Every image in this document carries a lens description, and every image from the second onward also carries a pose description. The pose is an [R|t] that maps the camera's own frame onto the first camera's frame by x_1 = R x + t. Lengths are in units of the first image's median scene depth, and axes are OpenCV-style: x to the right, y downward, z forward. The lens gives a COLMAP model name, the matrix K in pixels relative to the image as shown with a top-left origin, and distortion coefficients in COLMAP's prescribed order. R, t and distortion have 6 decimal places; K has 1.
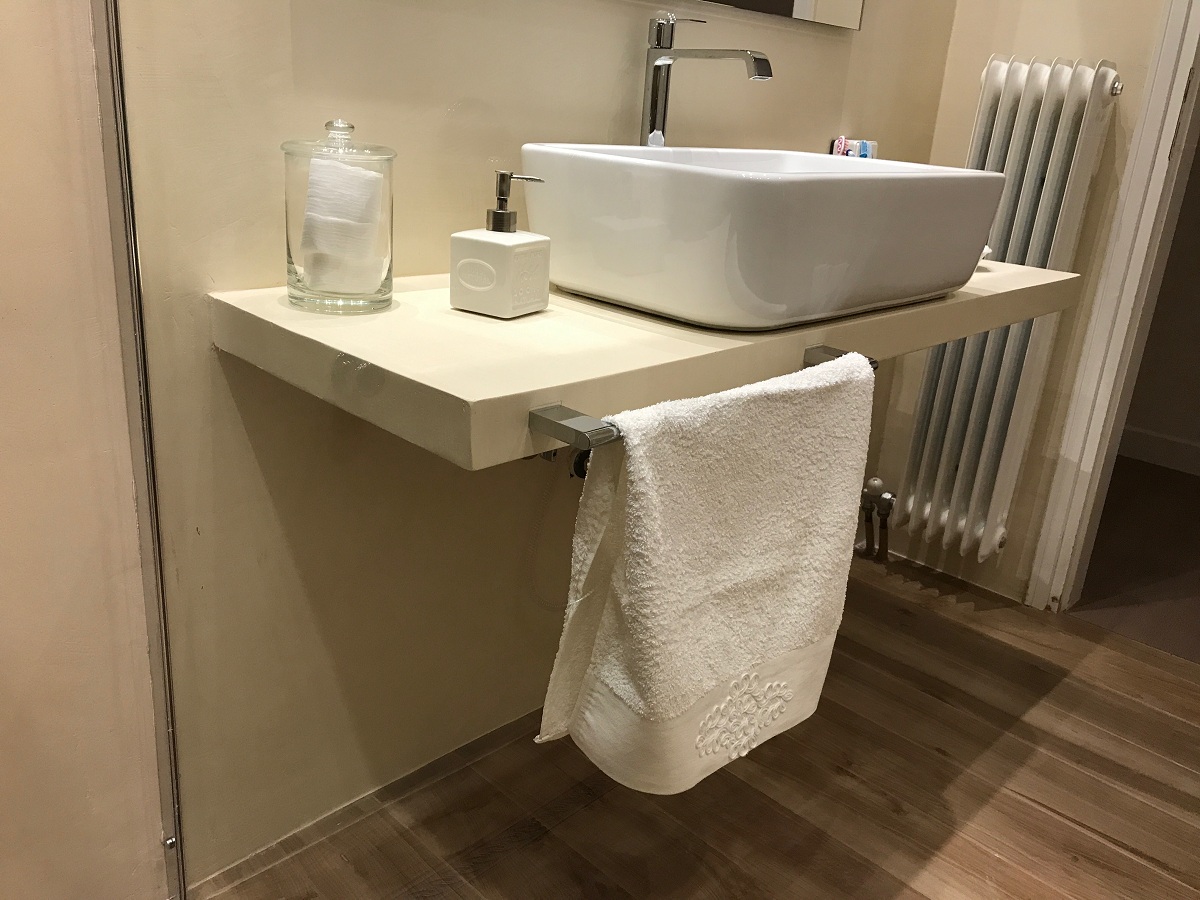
lens RADIAL K [[996.6, 0, 611.1], [0, 996.6, 409.3], [0, 0, 1]] dist [0.021481, -0.029967]
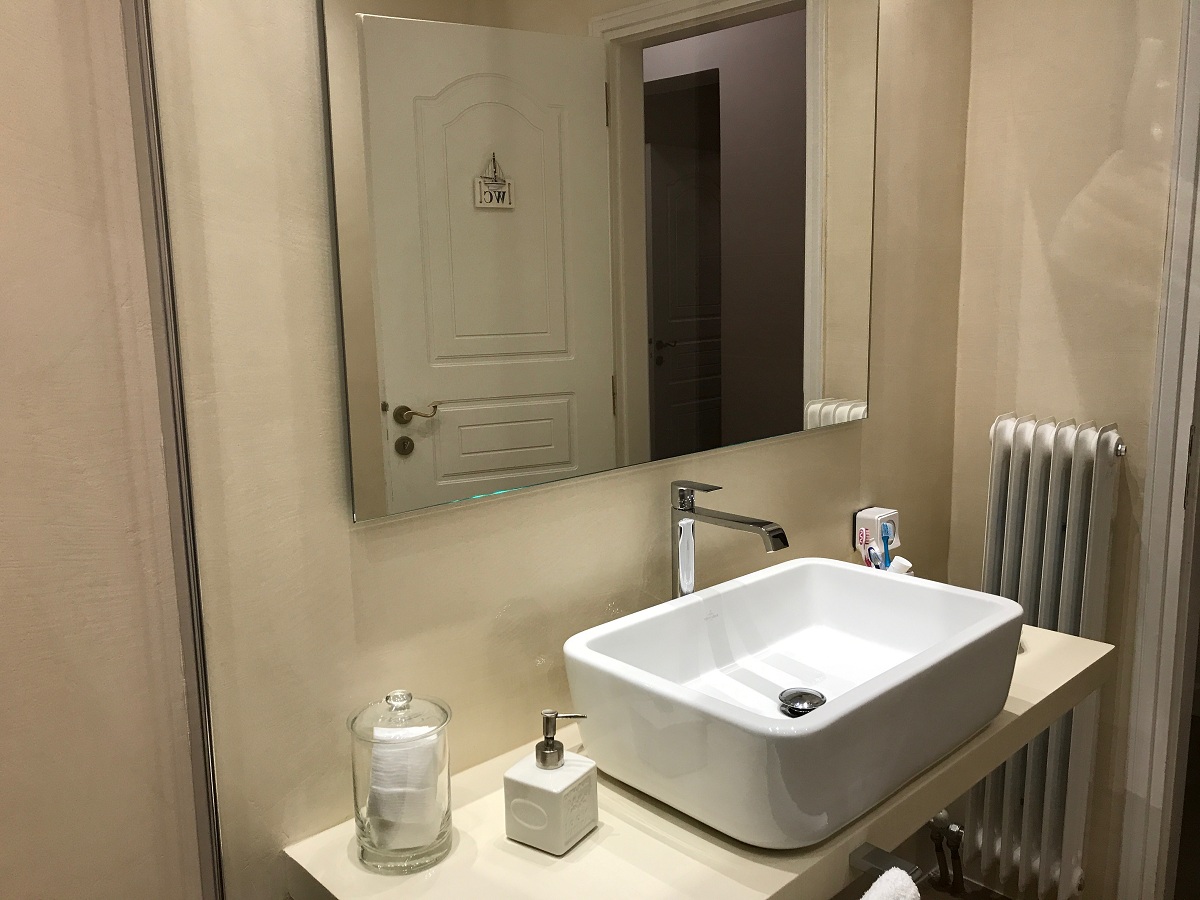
lens RADIAL K [[996.6, 0, 607.0], [0, 996.6, 453.8], [0, 0, 1]] dist [0.021481, -0.029967]
pose [[0.995858, -0.080445, -0.042365, 0.011669], [0.071557, 0.980948, -0.180611, -0.151348], [0.056087, 0.176832, 0.982642, -0.054312]]
